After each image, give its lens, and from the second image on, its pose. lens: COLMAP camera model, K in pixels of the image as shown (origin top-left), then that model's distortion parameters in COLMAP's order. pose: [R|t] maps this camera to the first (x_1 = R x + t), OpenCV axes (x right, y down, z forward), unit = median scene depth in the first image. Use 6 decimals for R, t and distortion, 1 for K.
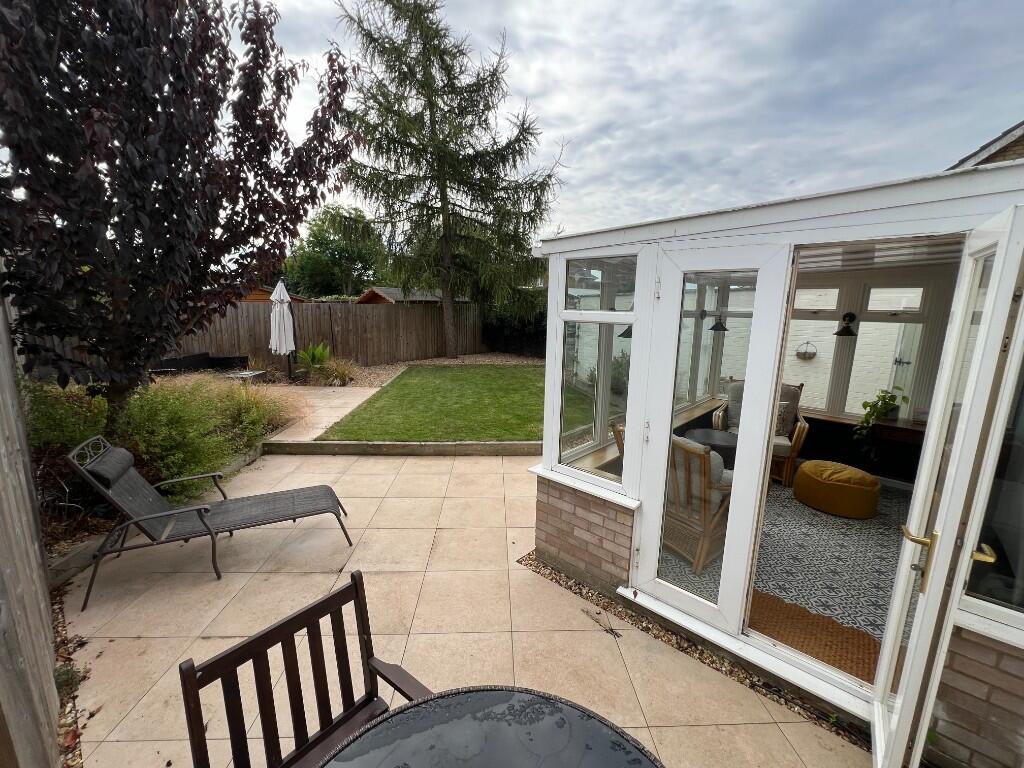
lens RADIAL K [[420.2, 0, 512.0], [0, 420.2, 388.1], [0, 0, 1]] dist [-0.002652, -0.000562]
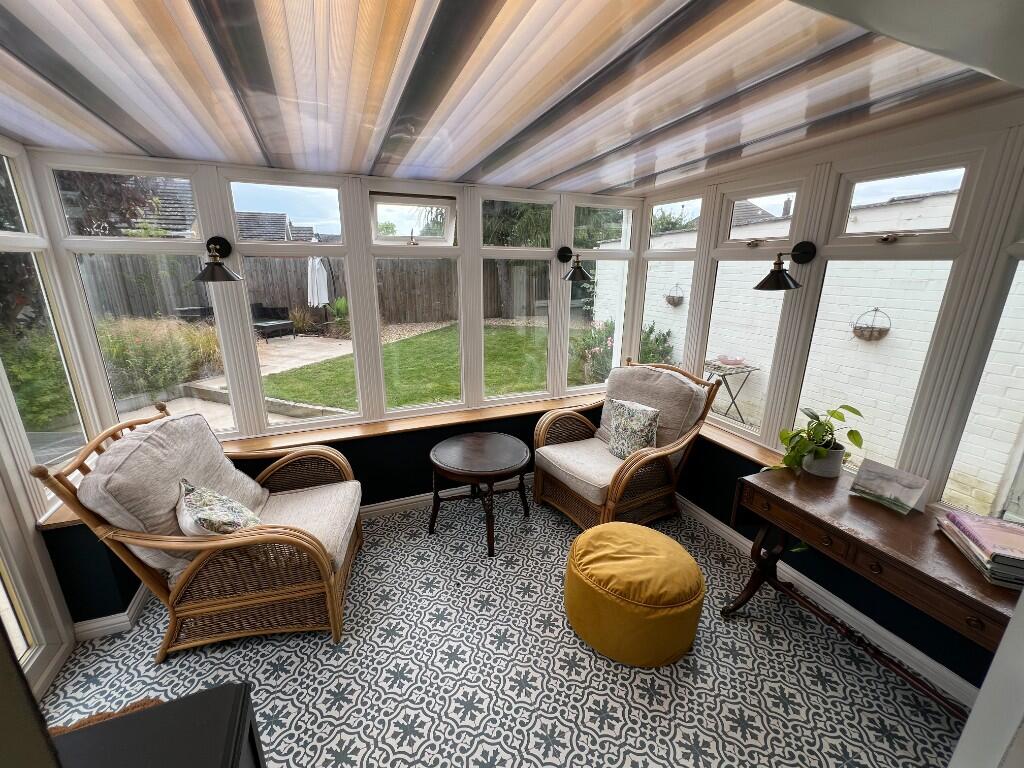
lens RADIAL K [[420.2, 0, 508.9], [0, 420.2, 388.1], [0, 0, 1]] dist [-0.002652, -0.000562]
pose [[0.914072, 0.105570, -0.391571, 0.701131], [-0.071087, 0.992284, 0.101583, -0.038706], [0.399273, -0.065018, 0.914524, 0.416014]]
